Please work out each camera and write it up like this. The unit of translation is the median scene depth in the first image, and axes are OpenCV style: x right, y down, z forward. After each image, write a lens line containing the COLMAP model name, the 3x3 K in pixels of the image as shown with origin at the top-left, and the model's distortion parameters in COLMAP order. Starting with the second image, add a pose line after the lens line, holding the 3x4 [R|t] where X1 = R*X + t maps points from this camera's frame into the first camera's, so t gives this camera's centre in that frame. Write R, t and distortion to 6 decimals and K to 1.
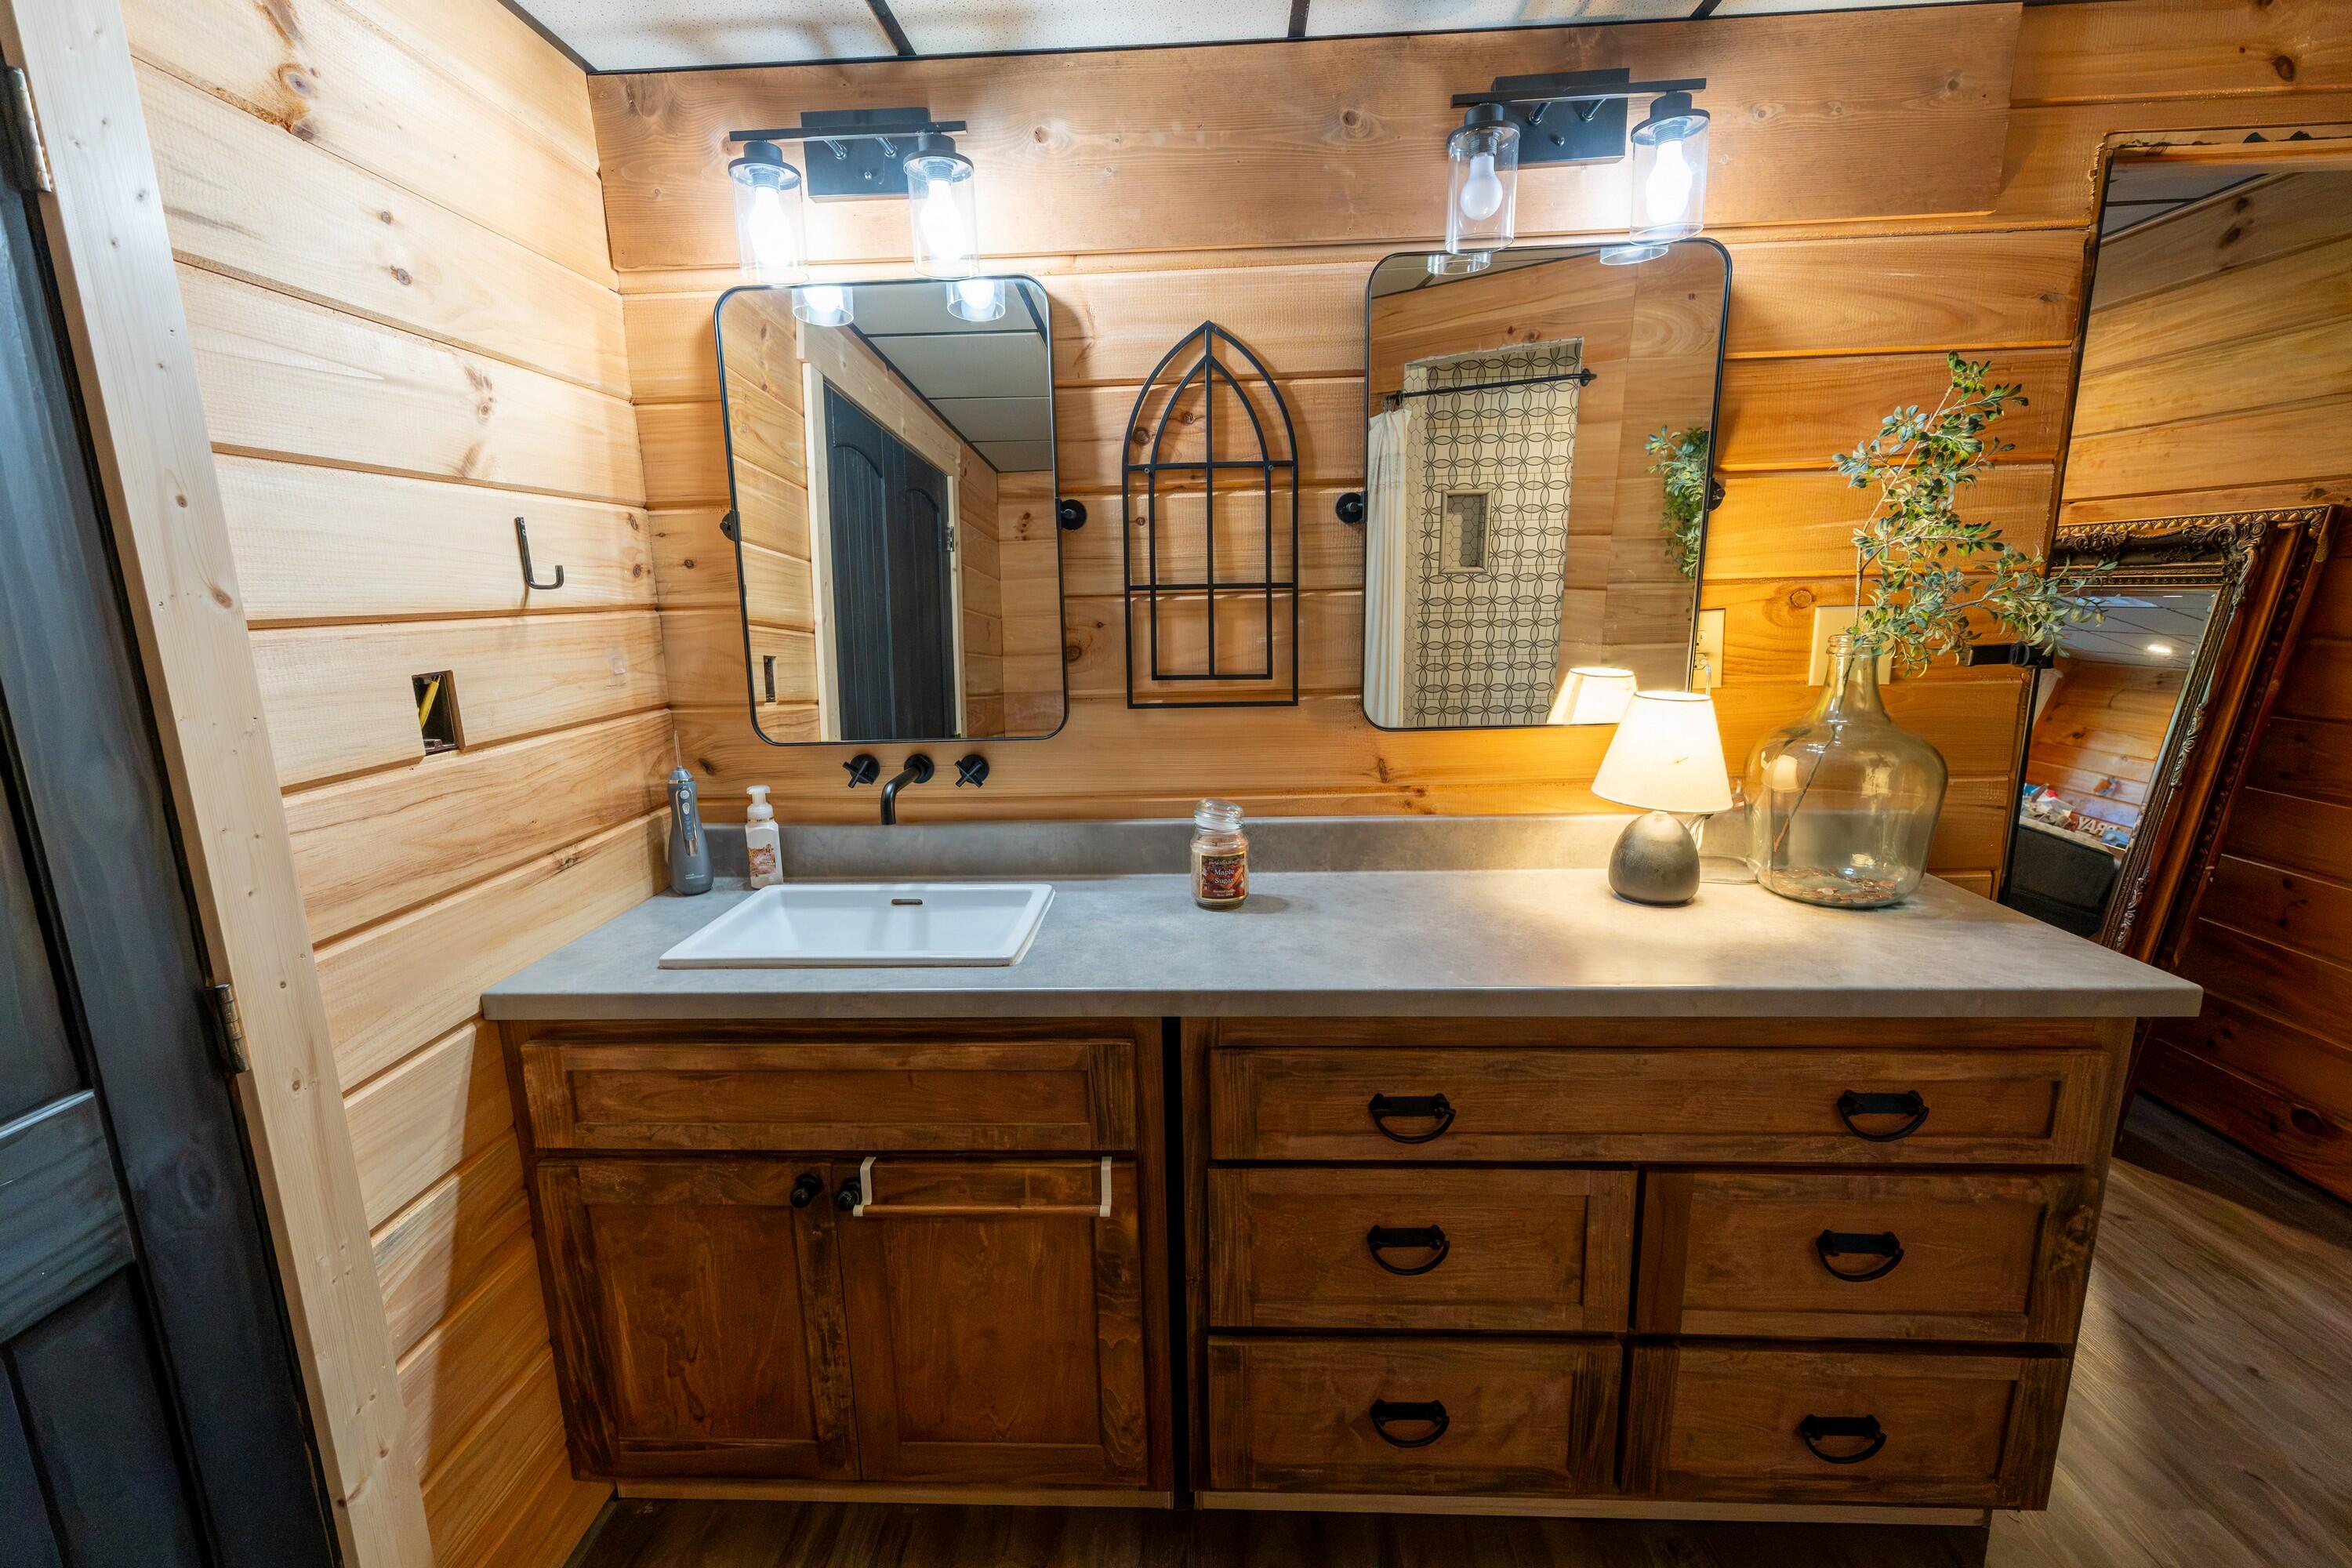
lens RADIAL K [[996.0, 0, 1176.5], [0, 996.0, 788.9], [0, 0, 1]] dist [0.008439, -0.001220]
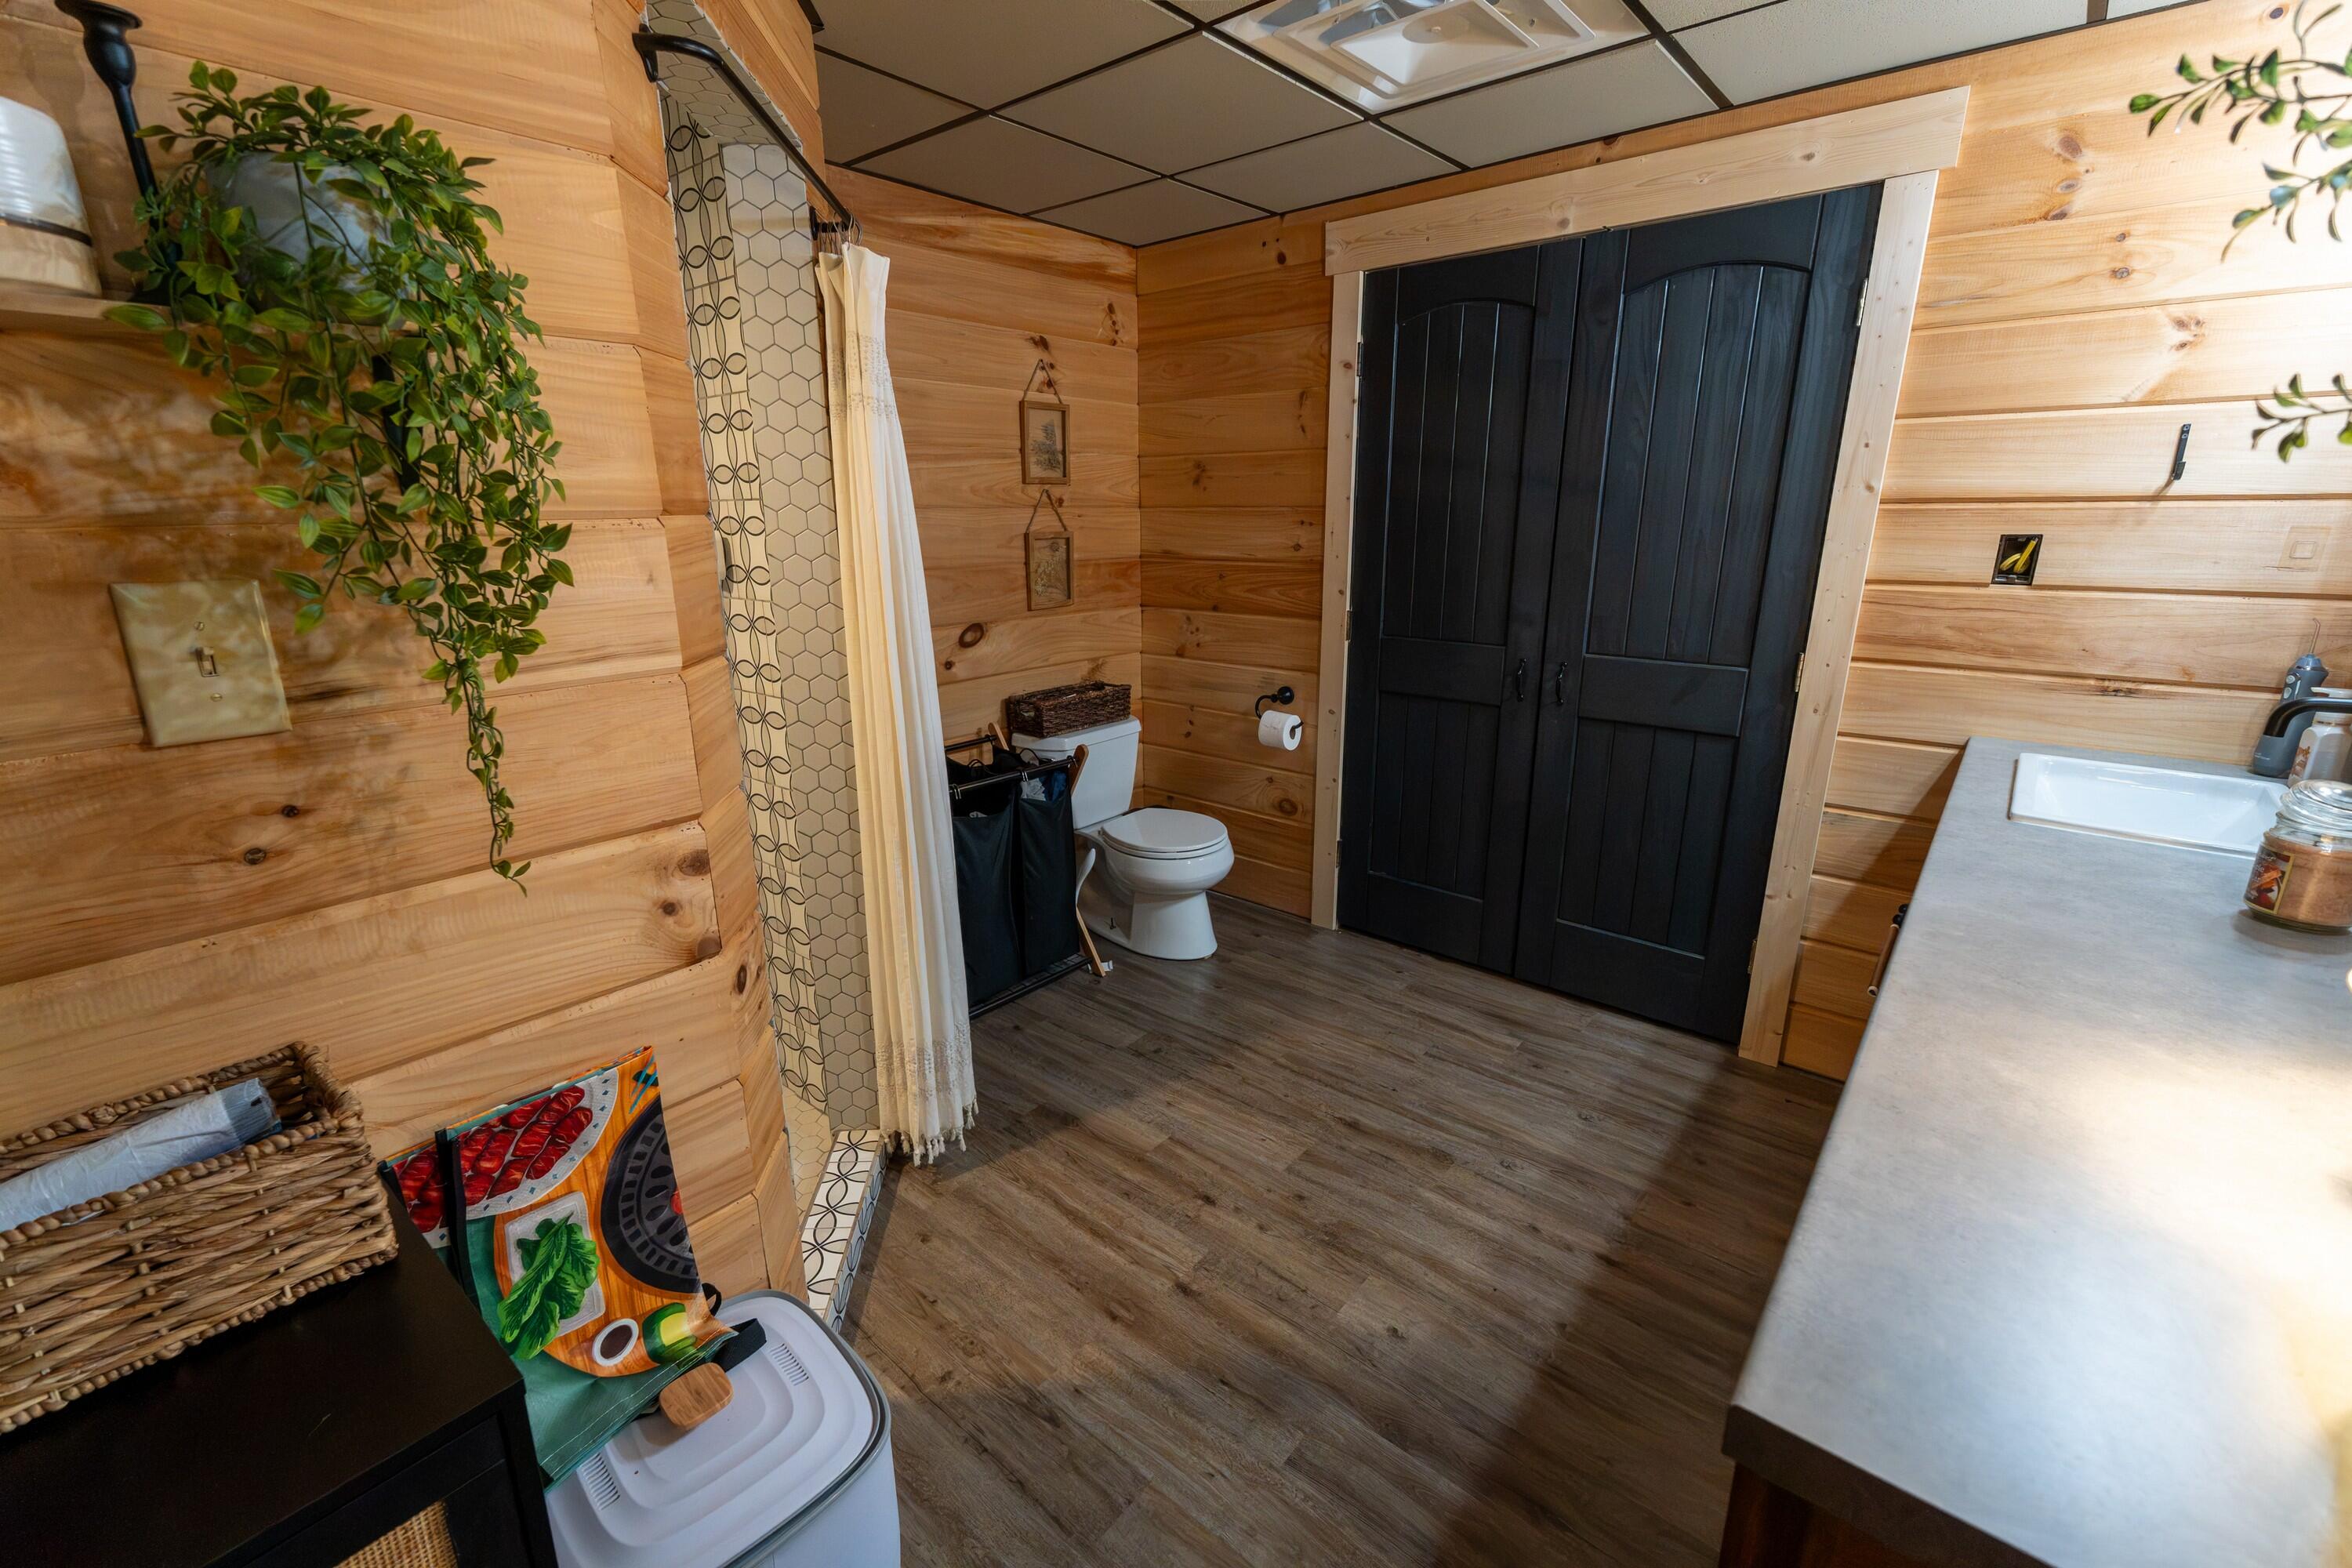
lens RADIAL K [[996.0, 0, 1185.0], [0, 996.0, 778.3], [0, 0, 1]] dist [0.008439, -0.001220]
pose [[-0.610983, 0.236478, -0.755499, 1.371462], [-0.138121, 0.907860, 0.395870, -0.207363], [0.779502, 0.346220, -0.522024, 0.900499]]
